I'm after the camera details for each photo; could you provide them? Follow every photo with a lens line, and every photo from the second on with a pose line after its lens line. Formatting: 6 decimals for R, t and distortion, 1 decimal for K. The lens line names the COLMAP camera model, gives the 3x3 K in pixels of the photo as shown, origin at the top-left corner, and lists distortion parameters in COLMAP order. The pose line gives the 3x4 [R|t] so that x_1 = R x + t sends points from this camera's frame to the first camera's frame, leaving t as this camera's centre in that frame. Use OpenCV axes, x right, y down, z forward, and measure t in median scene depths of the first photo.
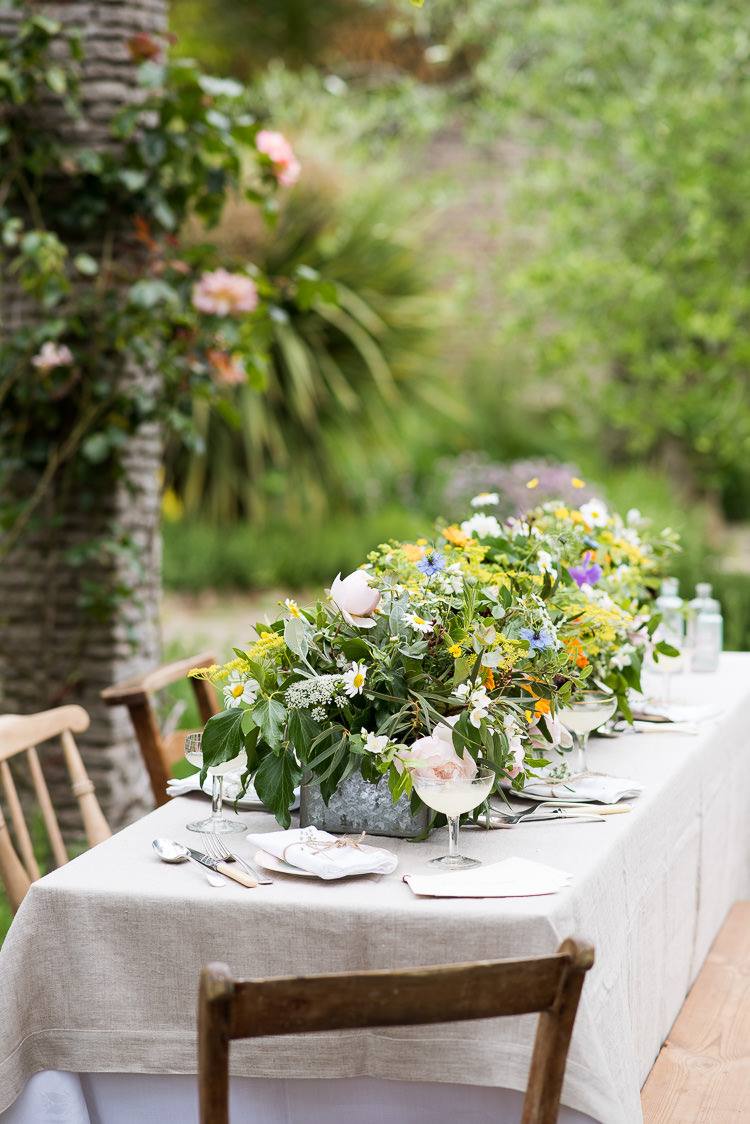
lens RADIAL K [[3081.7, 0, 375.0], [0, 3081.7, 562.0], [0, 0, 1]] dist [-0.045225, 0.417874]
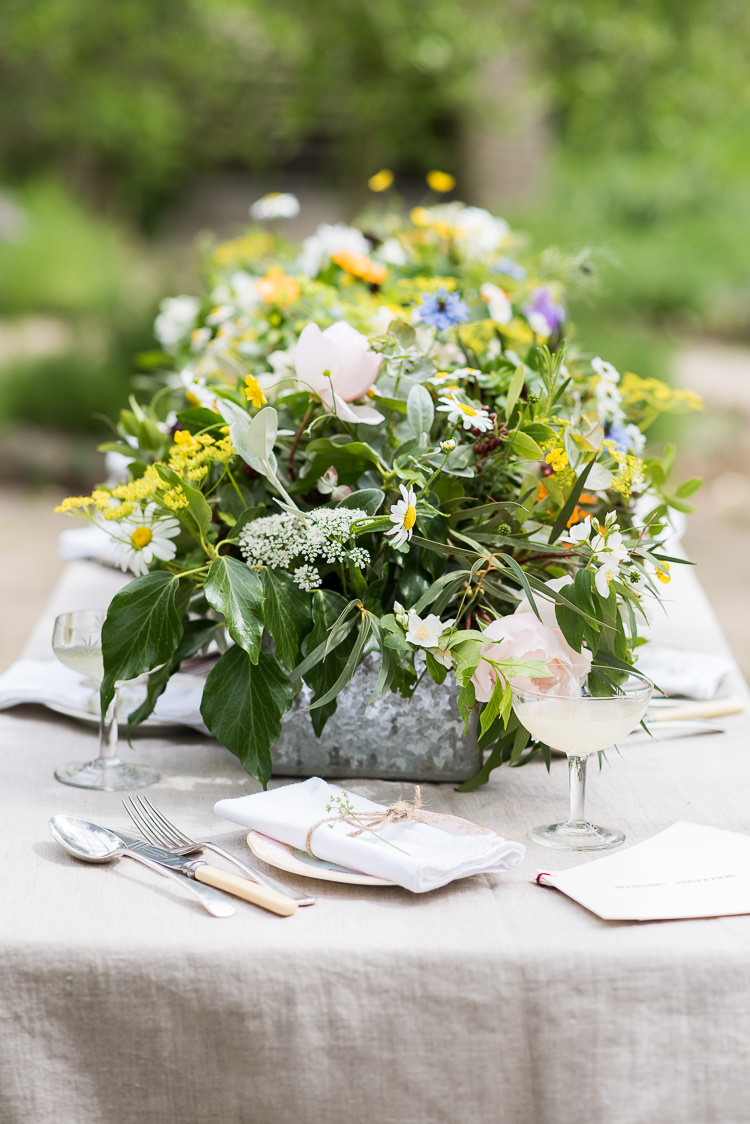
lens RADIAL K [[3081.7, 0, 375.0], [0, 3081.7, 562.0], [0, 0, 1]] dist [-0.045225, 0.417874]
pose [[0.963609, -0.032698, 0.265309, -0.153628], [0.008544, 0.995751, 0.091687, -0.005535], [-0.267180, -0.086084, 0.959794, 0.441241]]
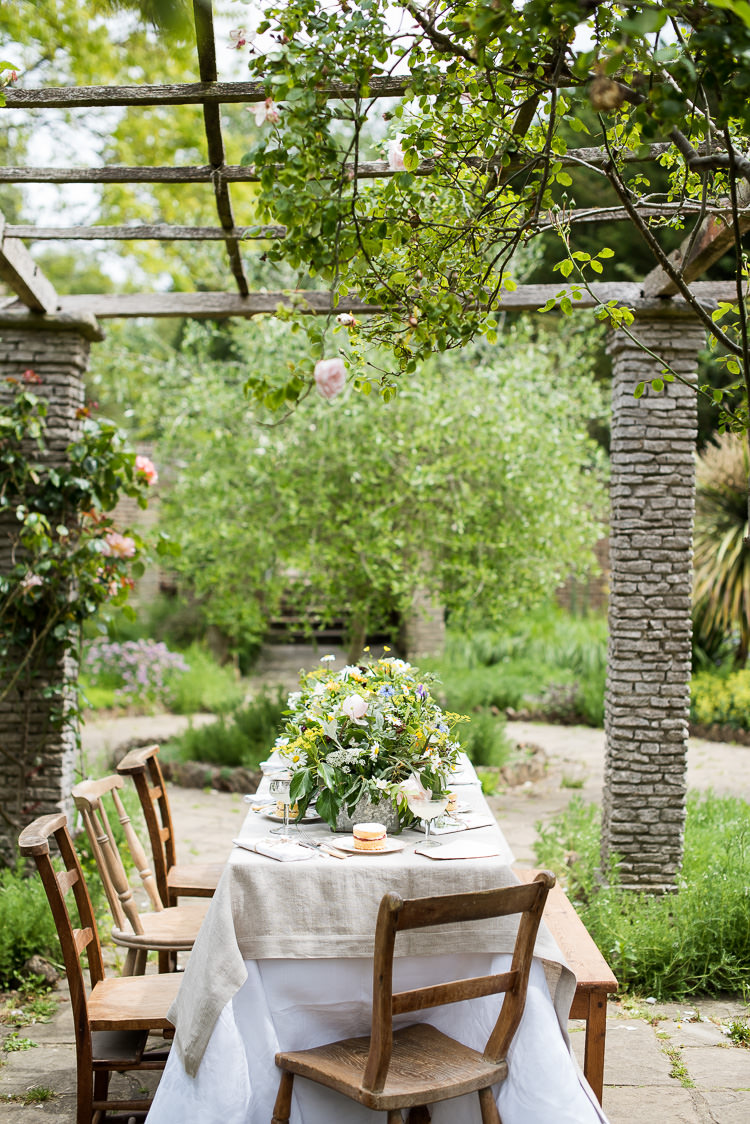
lens RADIAL K [[1850.9, 0, 375.0], [0, 1850.9, 562.0], [0, 0, 1]] dist [-0.256729, 0.010503]
pose [[0.960876, 0.001730, 0.276973, -0.309659], [0.019449, 0.997091, -0.073700, 0.005820], [-0.276295, 0.076203, 0.958047, -0.101916]]
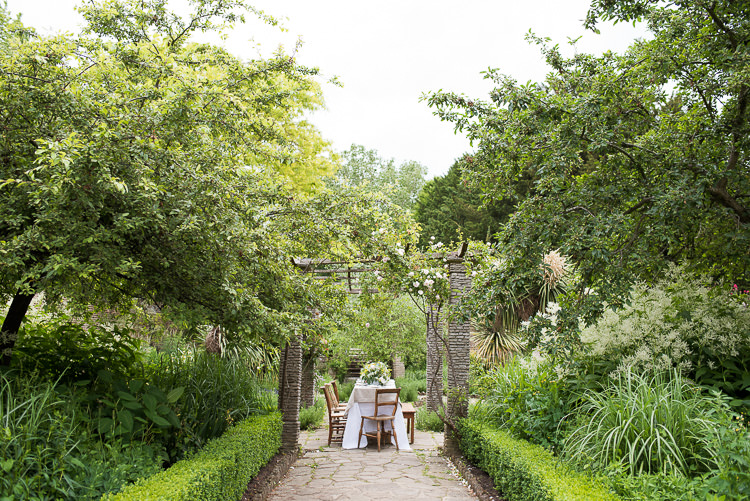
lens RADIAL K [[756.4, 0, 375.0], [0, 756.4, 250.5], [0, 0, 1]] dist [-0.001566, -0.000285]
pose [[0.965008, 0.029254, 0.260583, -0.781406], [0.025063, 0.978918, -0.202712, 0.166603], [-0.261019, 0.202150, 0.943930, -1.883029]]
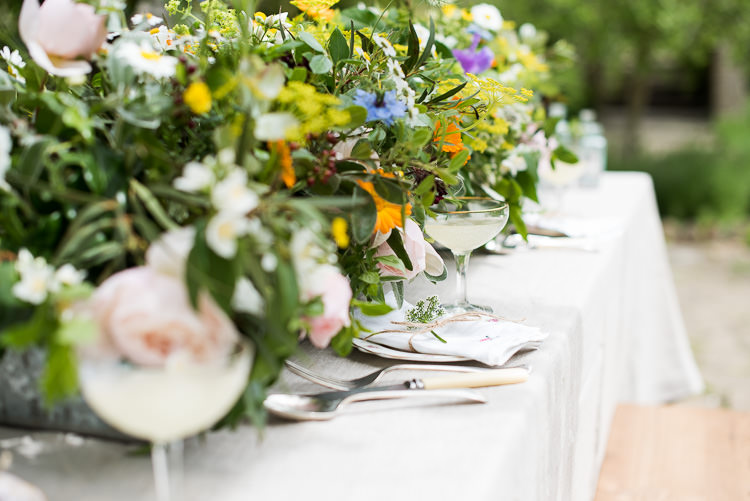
lens RADIAL K [[1151.1, 0, 375.0], [0, 1151.1, 250.5], [0, 0, 1]] dist [-0.026944, -0.002504]
pose [[0.999287, 0.008786, -0.036706, 0.061246], [-0.006141, 0.997417, 0.071571, 0.038094], [0.037240, -0.071295, 0.996760, 0.781446]]
